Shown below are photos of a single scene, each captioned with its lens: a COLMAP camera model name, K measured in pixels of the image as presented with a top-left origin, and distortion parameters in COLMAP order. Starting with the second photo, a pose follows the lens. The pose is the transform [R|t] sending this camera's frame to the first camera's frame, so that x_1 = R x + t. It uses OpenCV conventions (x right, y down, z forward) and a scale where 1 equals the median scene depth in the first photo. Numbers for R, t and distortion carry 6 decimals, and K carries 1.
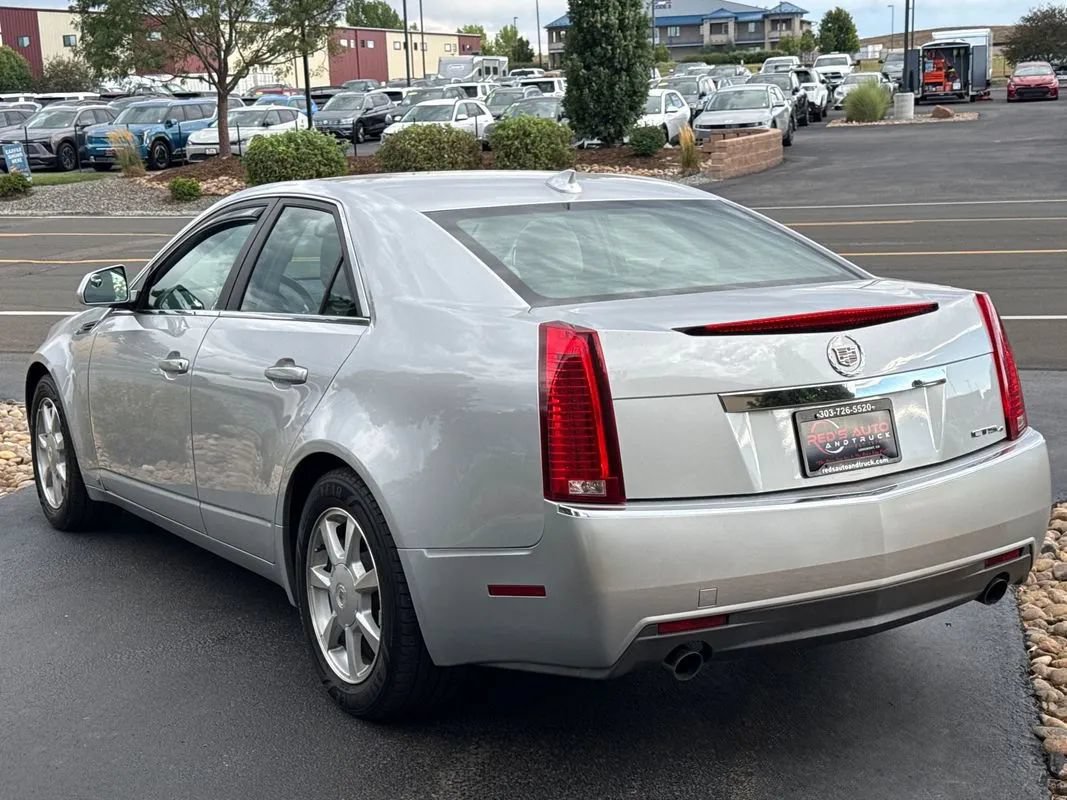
lens RADIAL K [[1533.8, 0, 527.4], [0, 1533.8, 387.4], [0, 0, 1]] dist [0.229994, -0.654402]
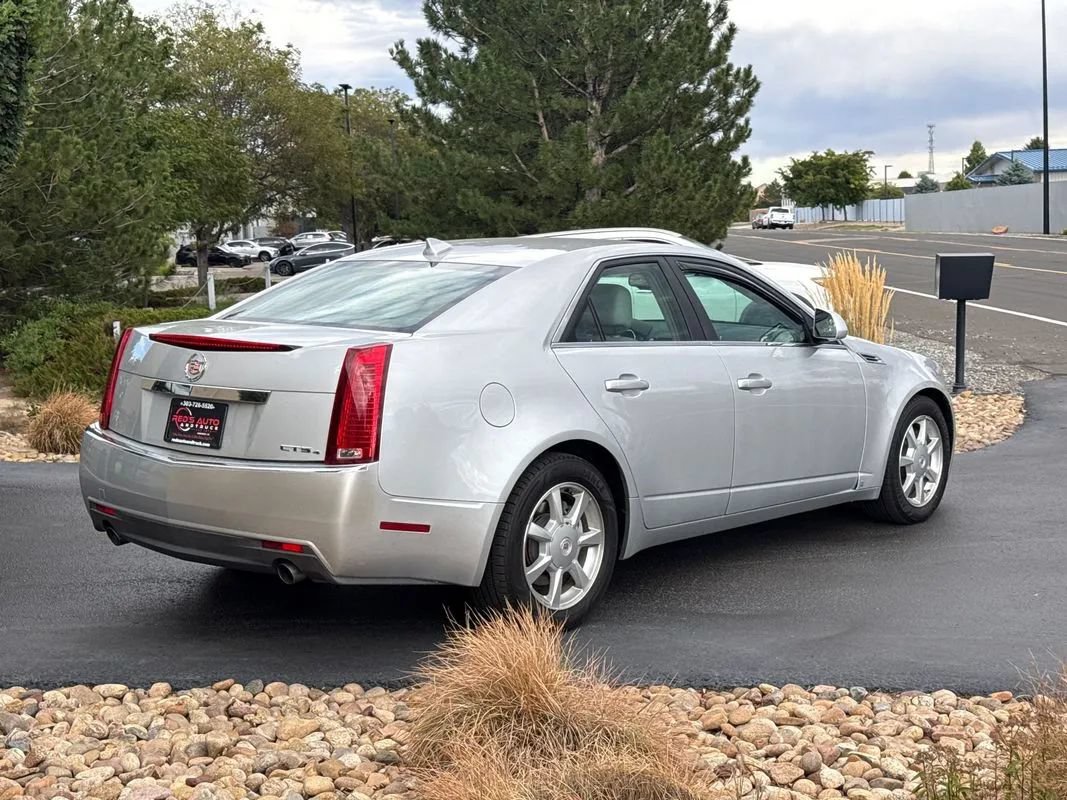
lens RADIAL K [[1470.6, 0, 548.8], [0, 1470.6, 402.0], [0, 0, 1]] dist [0.199811, -0.448058]
pose [[0.301619, 0.135472, -0.943755, 1.305937], [-0.149977, 0.984272, 0.093356, -0.134858], [0.941559, 0.113383, 0.317193, 0.697250]]
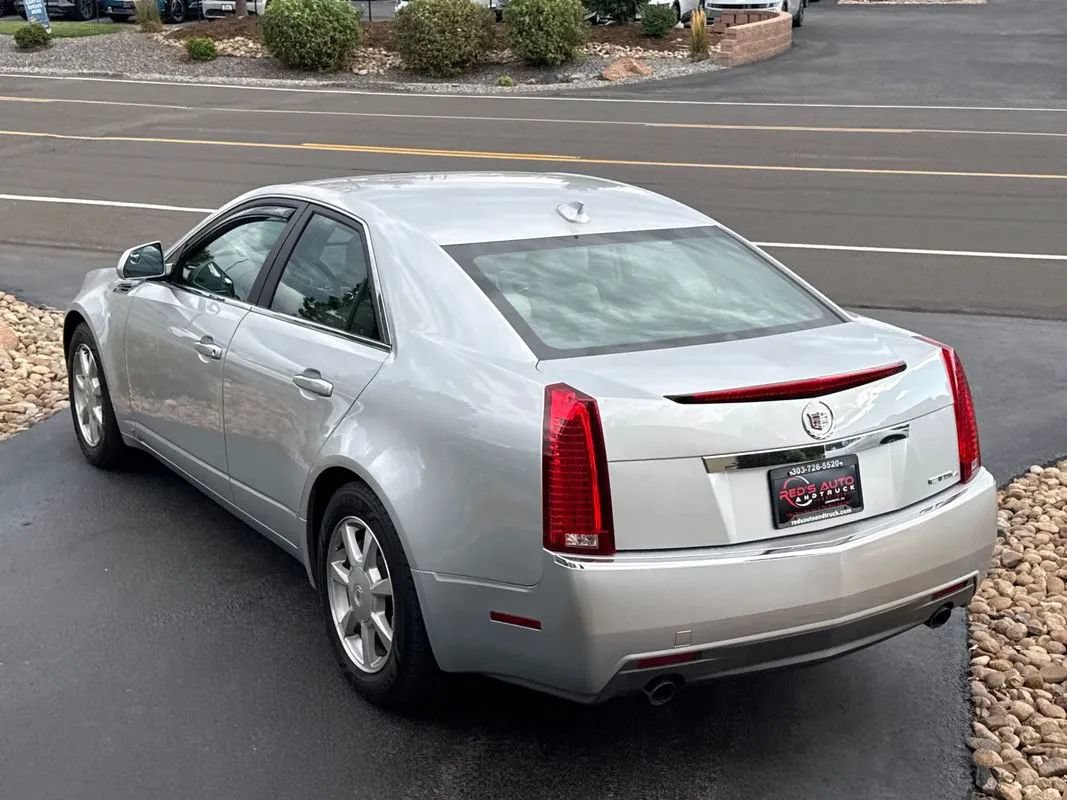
lens RADIAL K [[1488.5, 0, 533.5], [0, 1488.5, 400.0], [0, 0, 1]] dist [0.220389, -0.577951]
pose [[0.999151, 0.040679, 0.006519, -0.005794], [-0.041149, 0.993138, 0.109473, -0.115426], [-0.002021, -0.109649, 0.993968, -0.057466]]
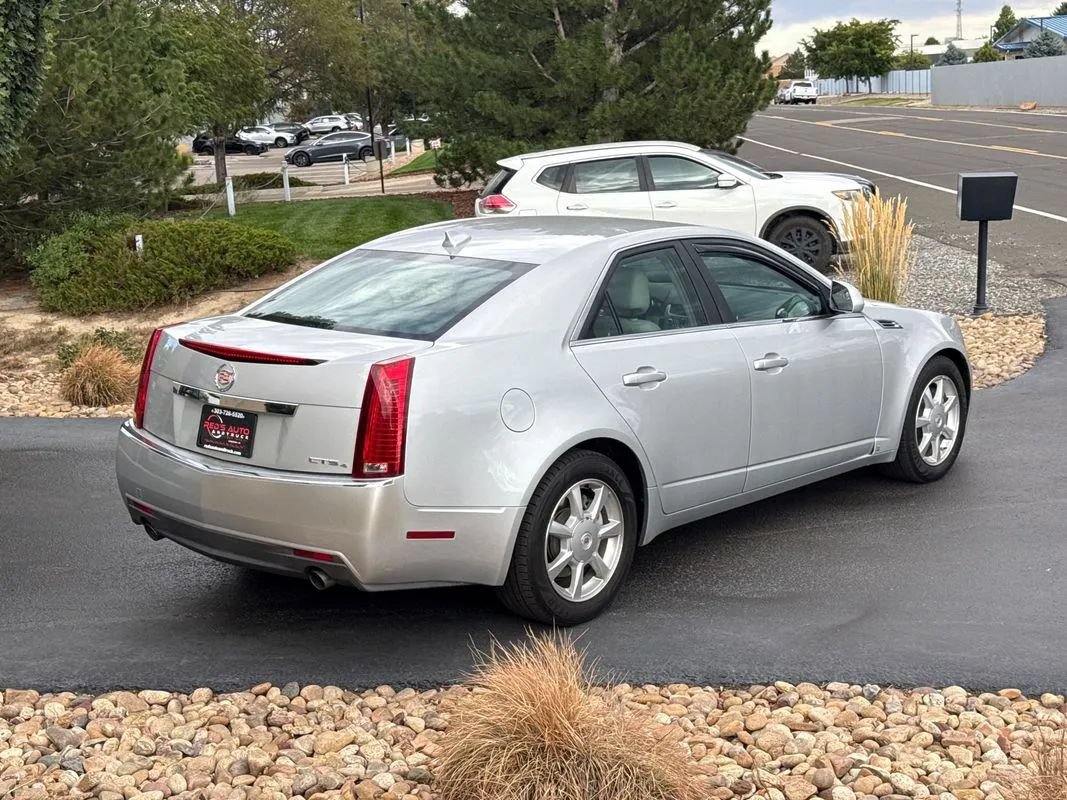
lens RADIAL K [[1467.6, 0, 531.4], [0, 1467.6, 402.9], [0, 0, 1]] dist [0.212228, -0.515133]
pose [[0.279743, 0.209710, -0.936892, 1.312889], [-0.133078, 0.974902, 0.178483, -0.233616], [0.950807, 0.074750, 0.300630, 0.681071]]
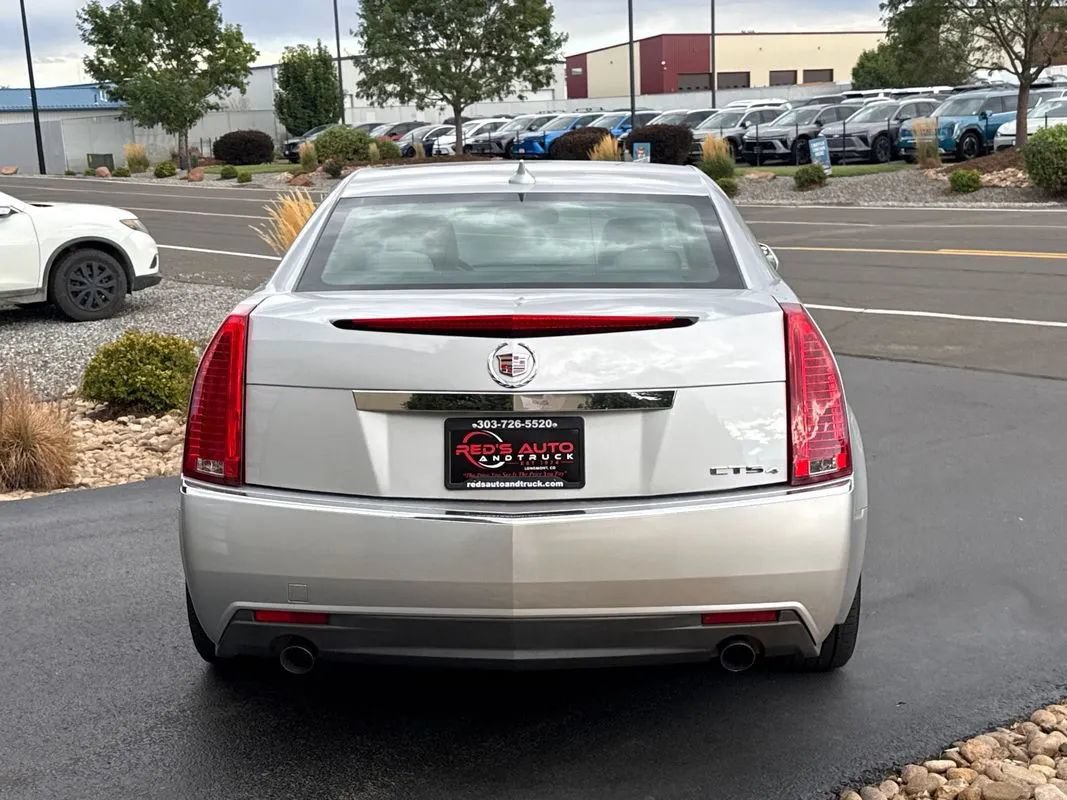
lens RADIAL K [[1477.3, 0, 510.9], [0, 1477.3, 400.4], [0, 0, 1]] dist [0.212641, -0.503088]
pose [[0.830448, 0.100556, -0.547946, 0.552008], [-0.090333, 0.994864, 0.045665, -0.031560], [0.549723, 0.011575, 0.835267, 0.209231]]
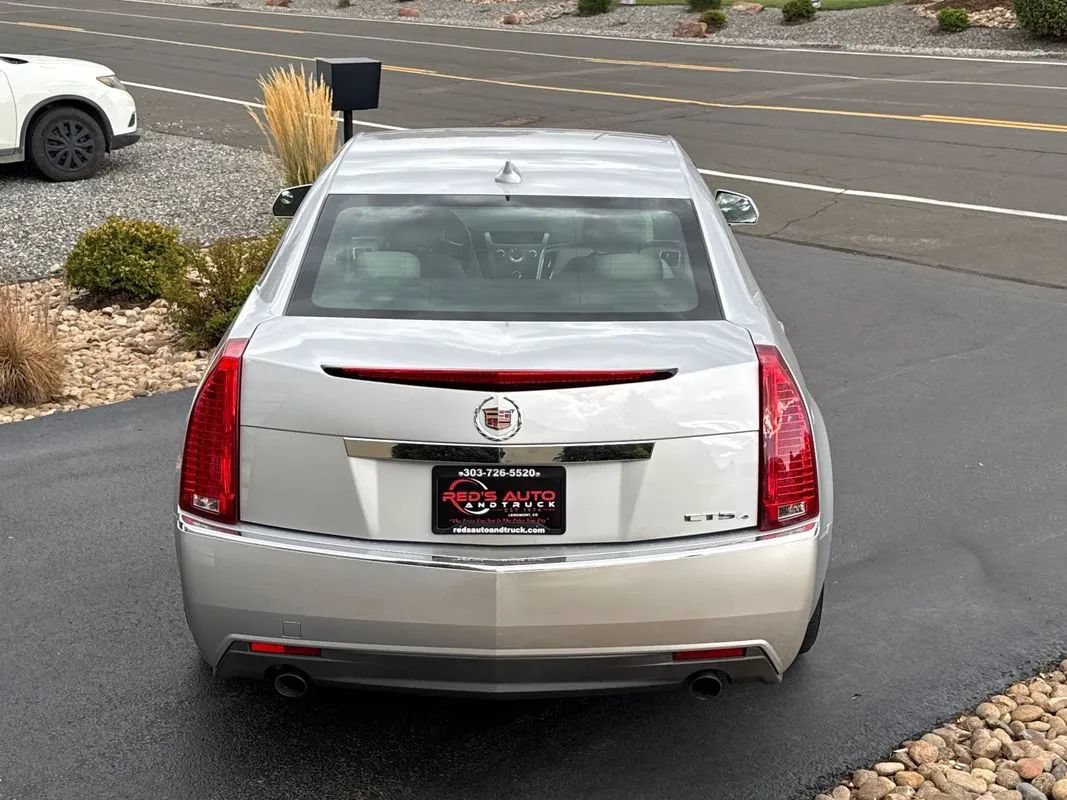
lens RADIAL K [[1465.9, 0, 525.9], [0, 1465.9, 400.0], [0, 0, 1]] dist [0.219427, -0.536567]
pose [[0.841310, 0.177667, -0.510521, 0.546274], [-0.104867, 0.980144, 0.168285, -0.149211], [0.530283, -0.088043, 0.843237, 0.192676]]
